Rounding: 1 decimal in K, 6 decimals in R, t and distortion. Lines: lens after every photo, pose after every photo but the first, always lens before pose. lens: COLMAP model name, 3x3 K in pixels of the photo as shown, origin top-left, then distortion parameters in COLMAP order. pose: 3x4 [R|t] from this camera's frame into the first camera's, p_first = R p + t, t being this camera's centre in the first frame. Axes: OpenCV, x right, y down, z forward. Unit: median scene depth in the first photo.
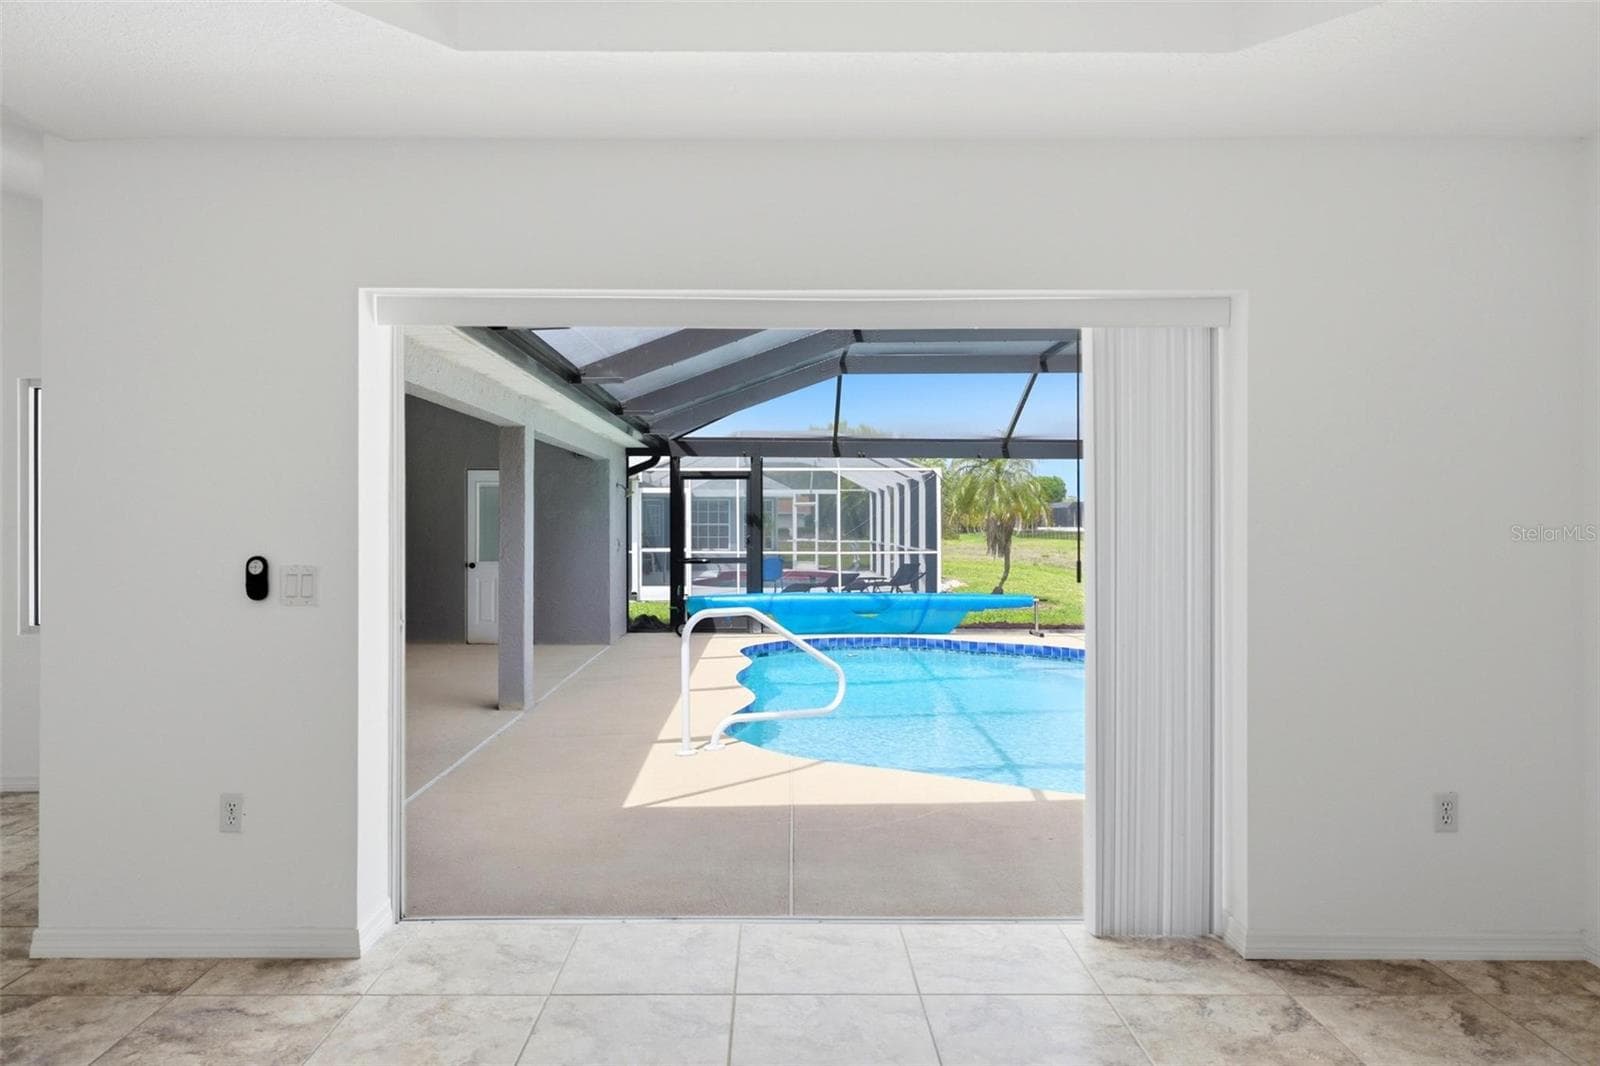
lens RADIAL K [[1066.0, 0, 800.0], [0, 1066.0, 533.0], [0, 0, 1]] dist [-0.003234, 0.000550]
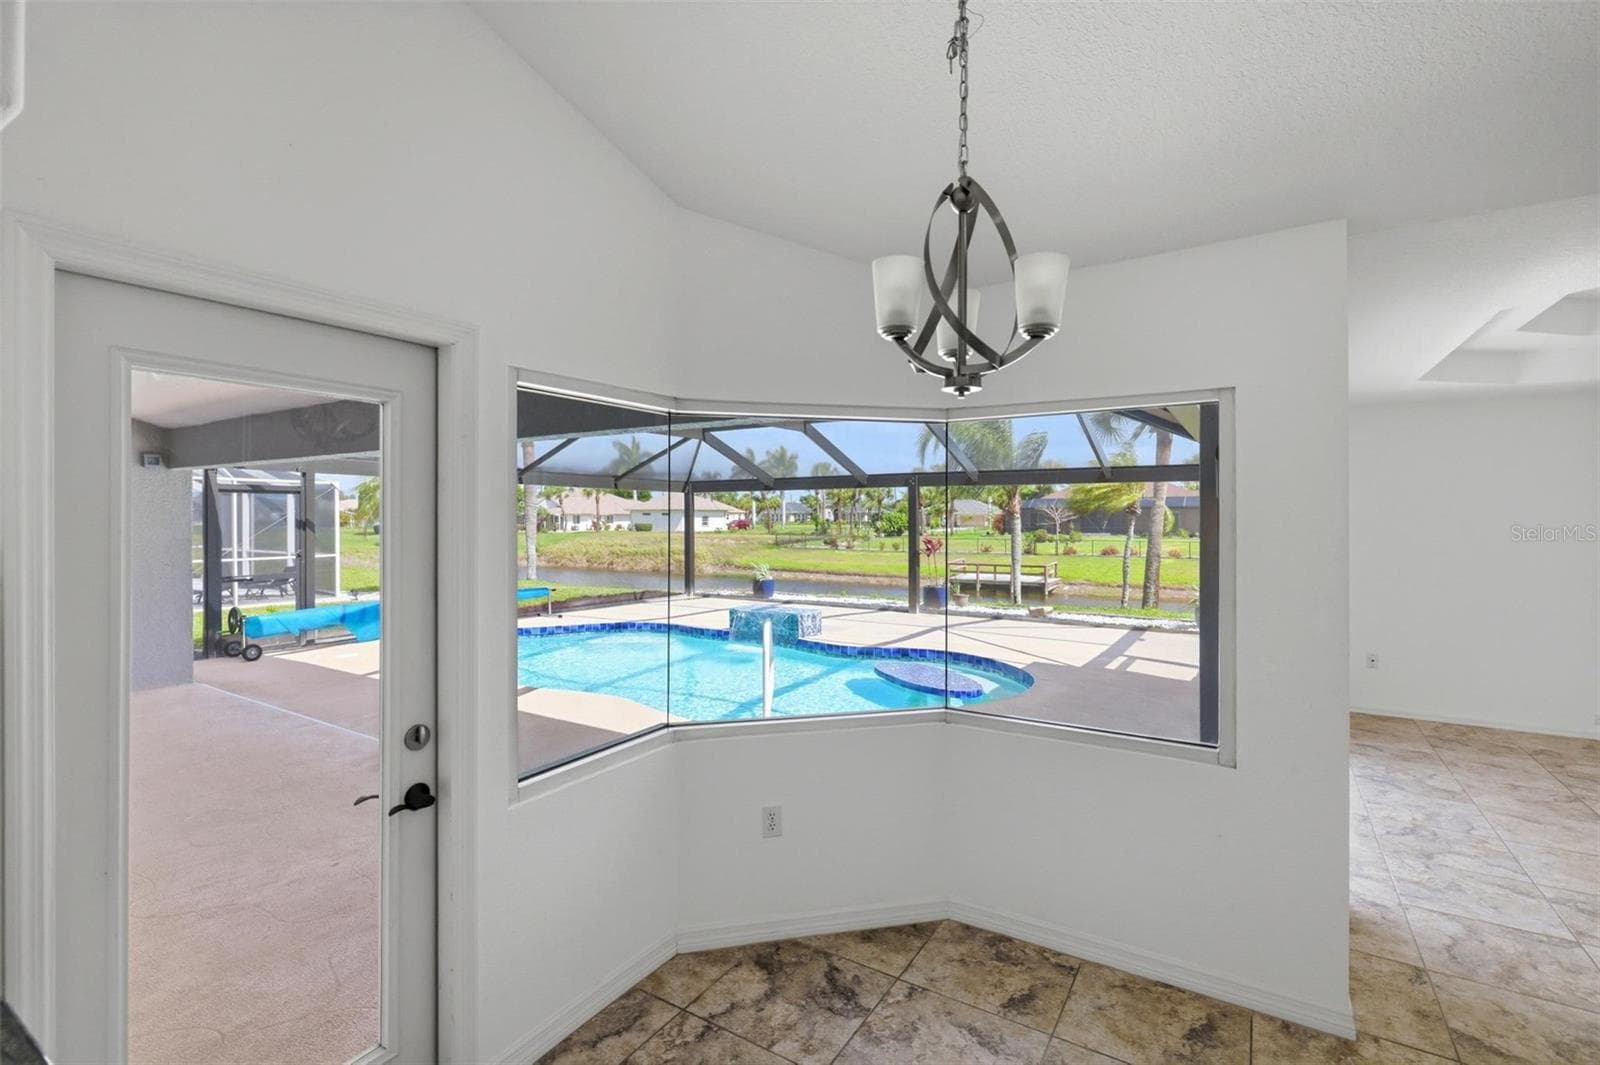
lens RADIAL K [[724.6, 0, 793.1], [0, 724.6, 521.9], [0, 0, 1]] dist [0.001029, 0.001271]
pose [[0.553051, -0.007889, 0.833110, -1.592557], [0.009092, 0.999953, 0.003433, -0.099794], [-0.833098, 0.005676, 0.553096, 1.061904]]
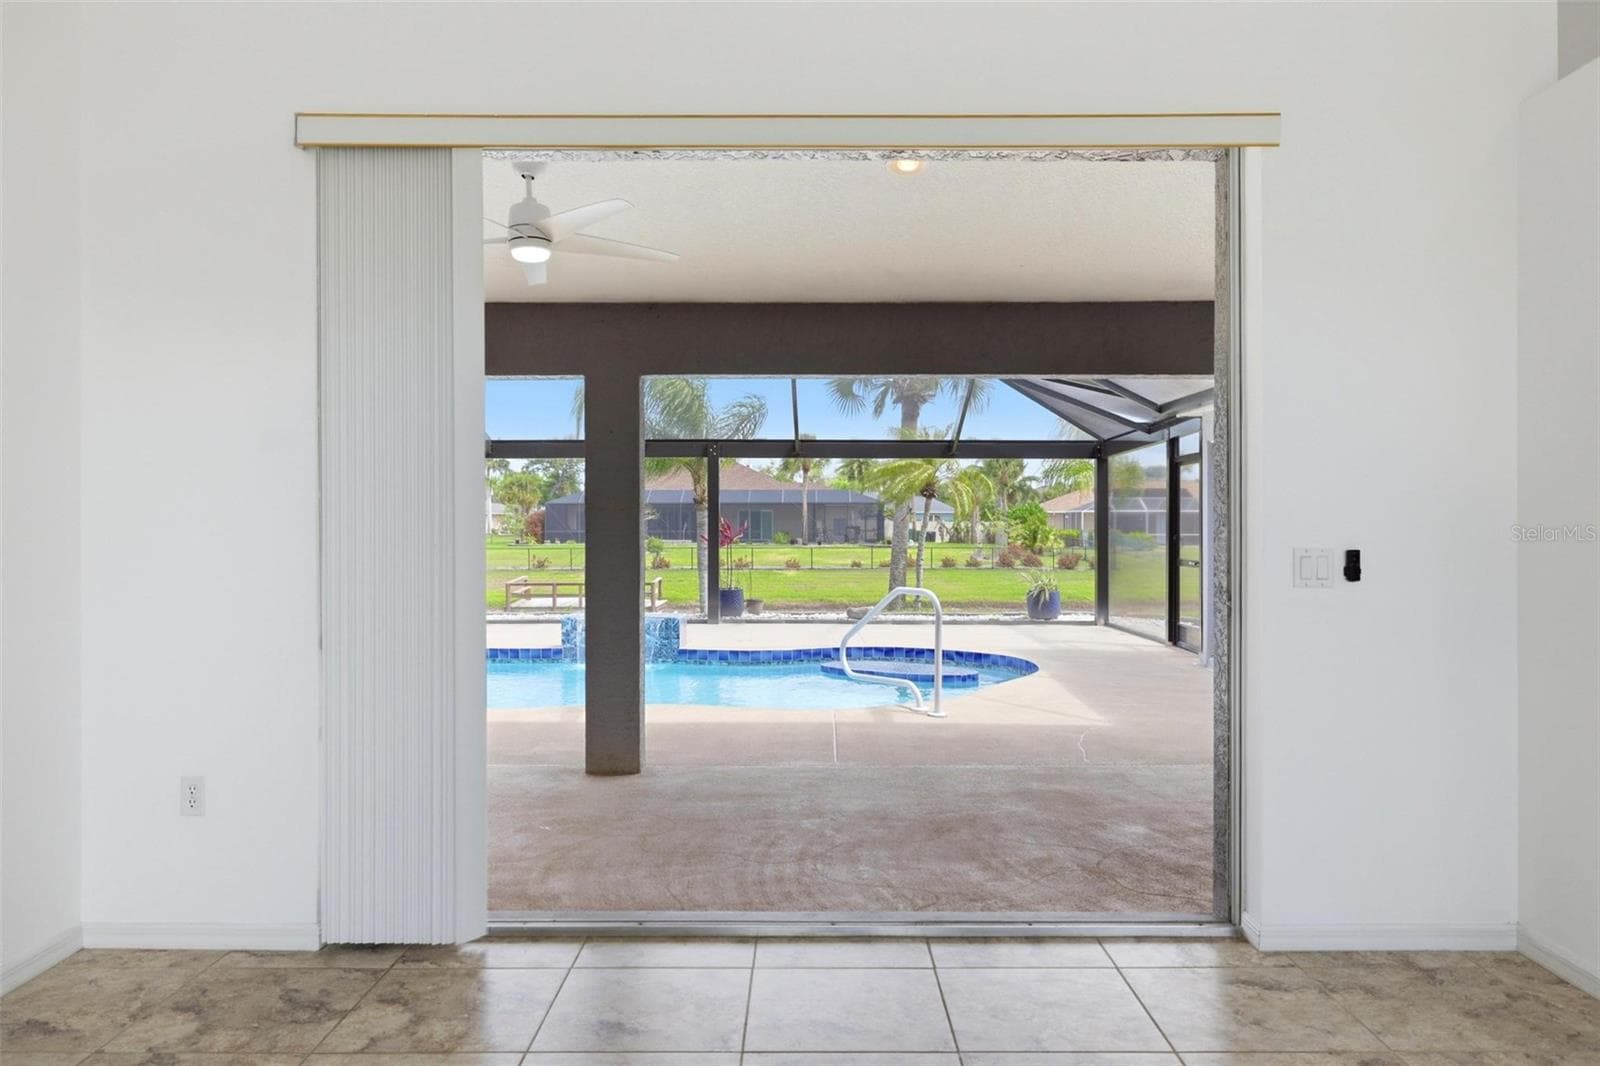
lens RADIAL K [[1134.9, 0, 800.0], [0, 1134.9, 533.0], [0, 0, 1]] dist [-0.008421, -0.003593]
pose [[0.030256, -0.012259, 0.999467, -2.680837], [0.007045, 0.999903, 0.012051, -0.009462], [-0.999517, 0.006677, 0.030339, 2.252882]]
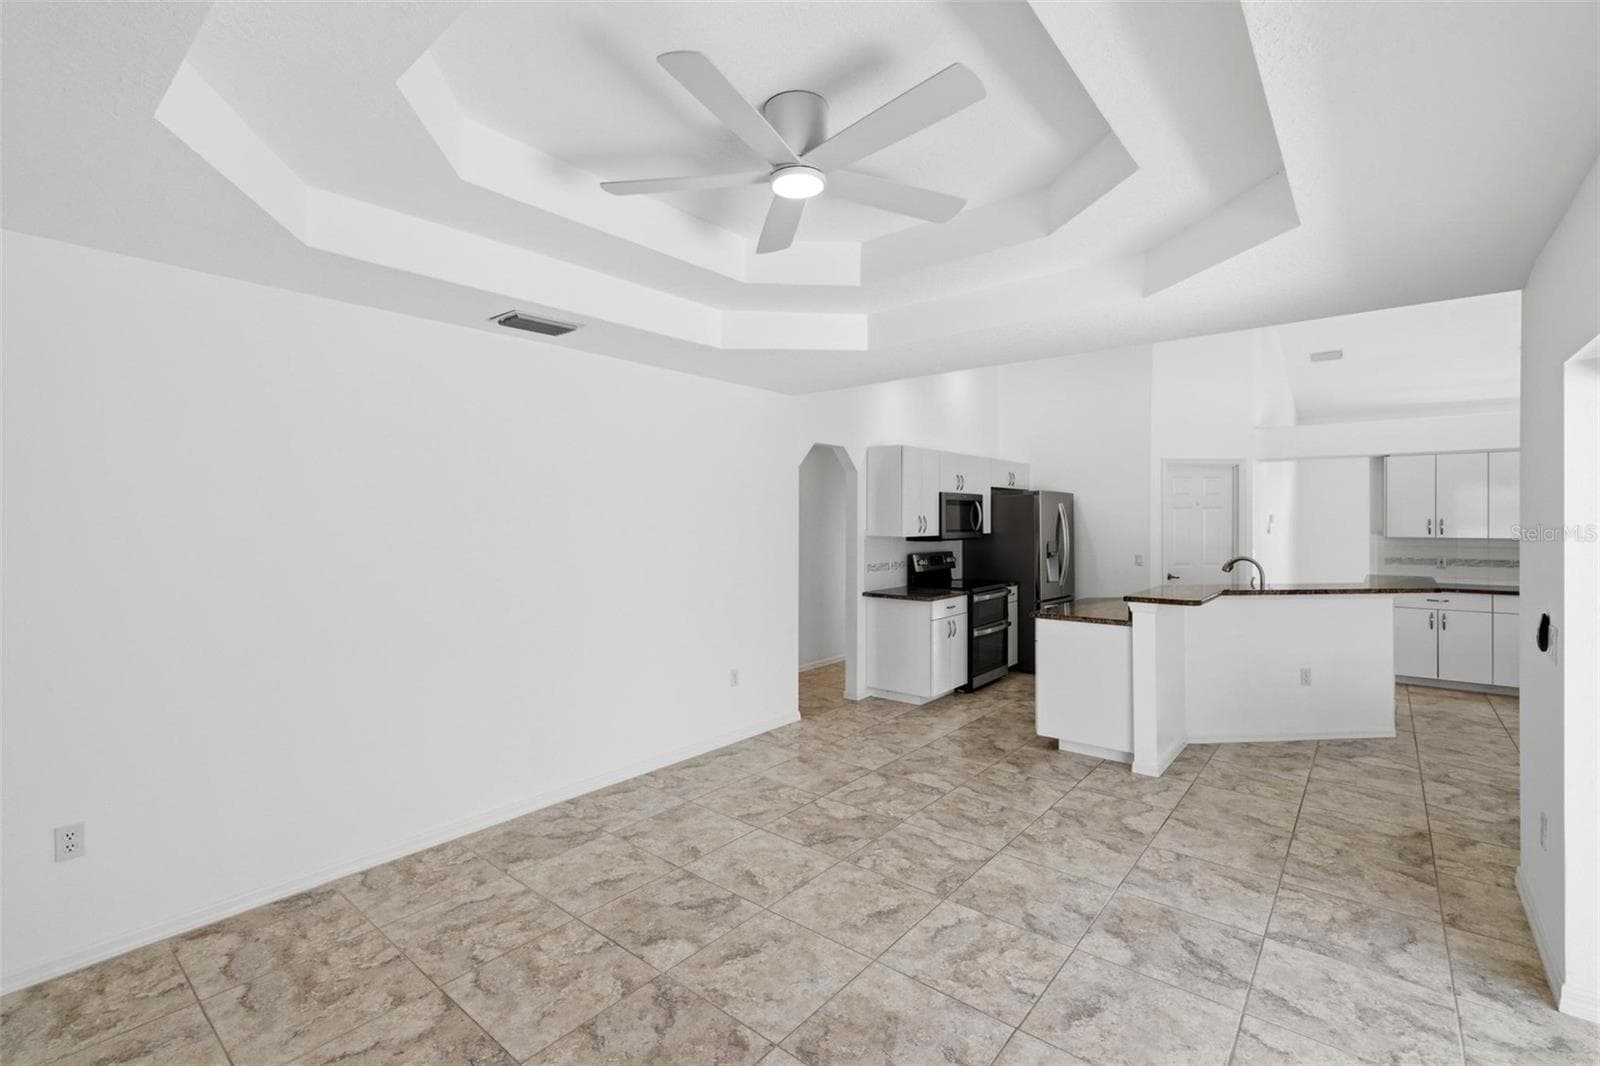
lens RADIAL K [[700.9, 0, 789.9], [0, 700.9, 522.8], [0, 0, 1]] dist [-0.003914, 0.000621]
pose [[-0.656773, 0.003859, -0.754079, 0.589270], [-0.008134, 0.999892, 0.012201, -0.078060], [0.754045, 0.014147, -0.656671, 0.878865]]
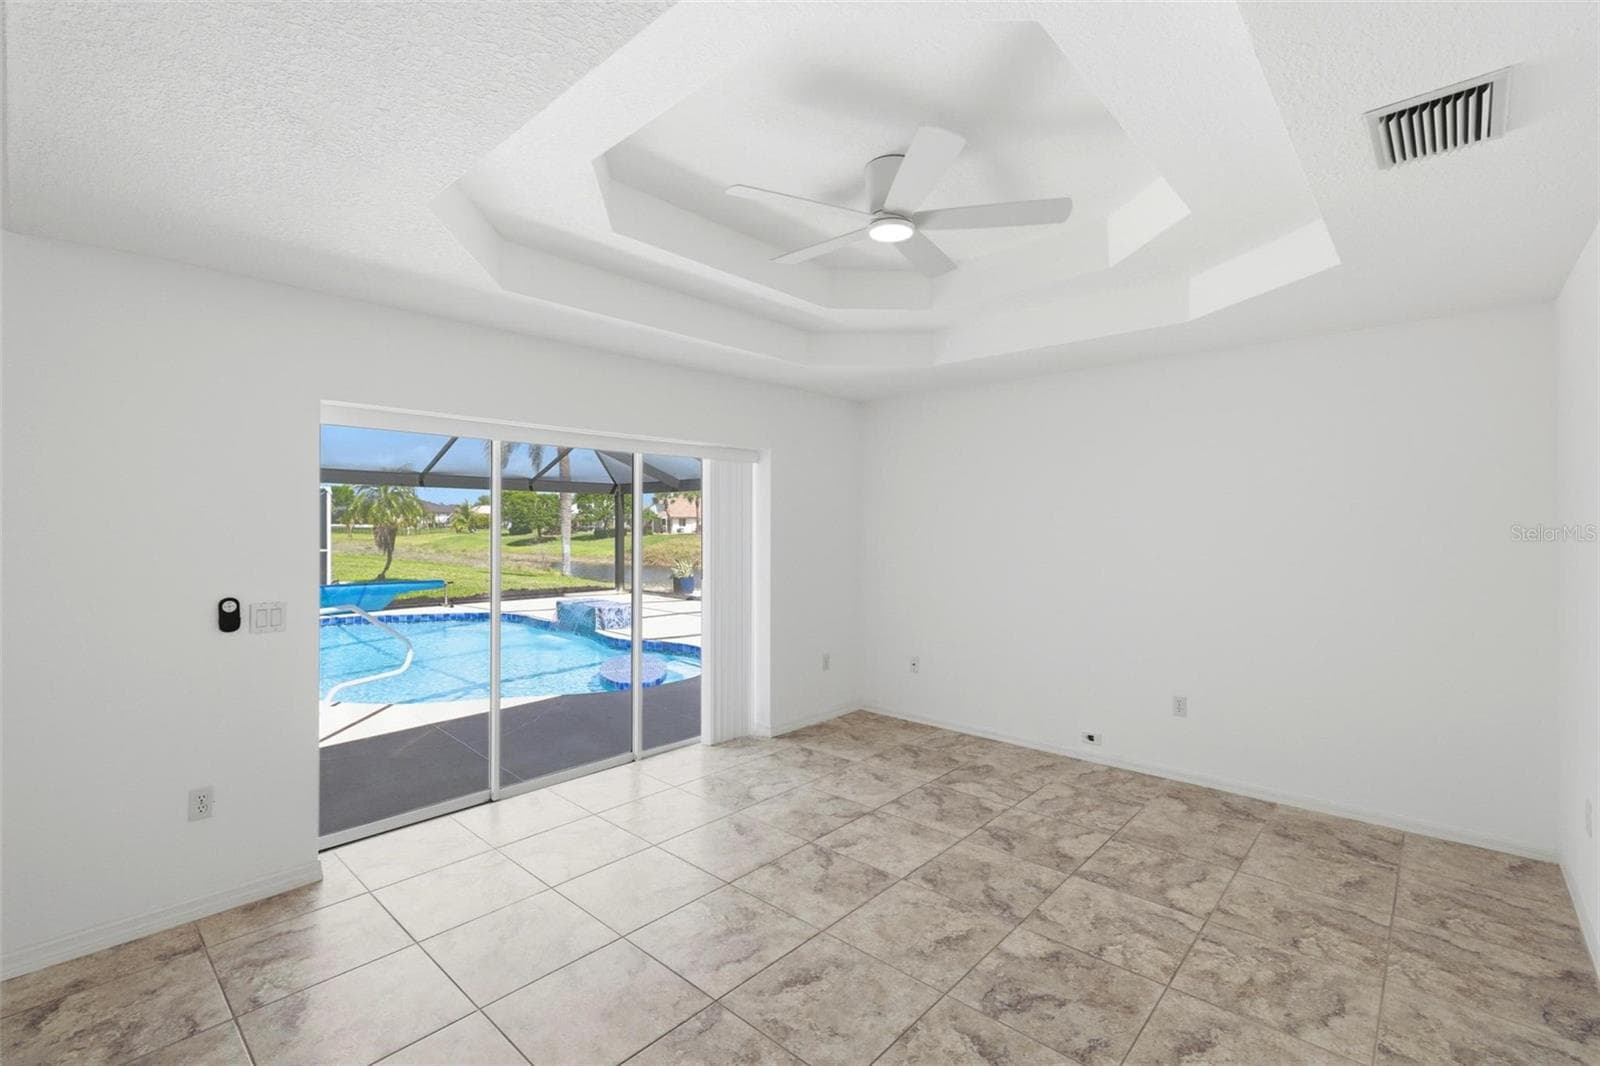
lens RADIAL K [[700.9, 0, 789.9], [0, 700.9, 522.8], [0, 0, 1]] dist [-0.003914, 0.000621]
pose [[0.692034, -0.005703, 0.721842, -0.649606], [0.009586, 0.999953, -0.001290, -0.061717], [-0.721801, 0.007812, 0.692056, -0.079473]]
